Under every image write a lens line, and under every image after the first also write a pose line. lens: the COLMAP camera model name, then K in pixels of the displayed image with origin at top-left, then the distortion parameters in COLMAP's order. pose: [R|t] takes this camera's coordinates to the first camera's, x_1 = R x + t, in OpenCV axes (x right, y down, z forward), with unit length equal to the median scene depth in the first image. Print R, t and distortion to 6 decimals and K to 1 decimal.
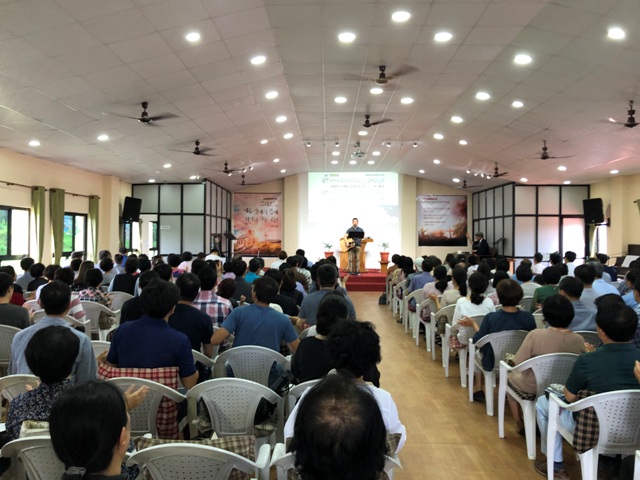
lens RADIAL K [[528.3, 0, 317.5], [0, 528.3, 239.8], [0, 0, 1]] dist [0.014797, -0.015311]
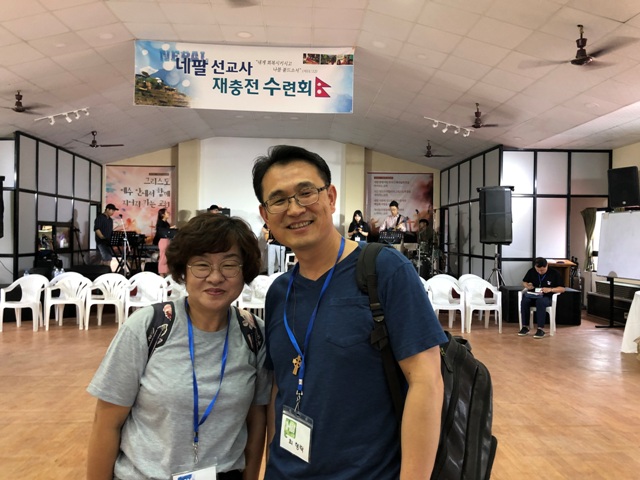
lens RADIAL K [[528.3, 0, 323.7], [0, 528.3, 241.3], [0, 0, 1]] dist [0.014797, -0.015311]
pose [[0.997881, 0.004891, 0.064877, 0.085693], [-0.005129, 0.999981, 0.003501, 0.008163], [-0.064859, -0.003826, 0.997887, 0.281585]]
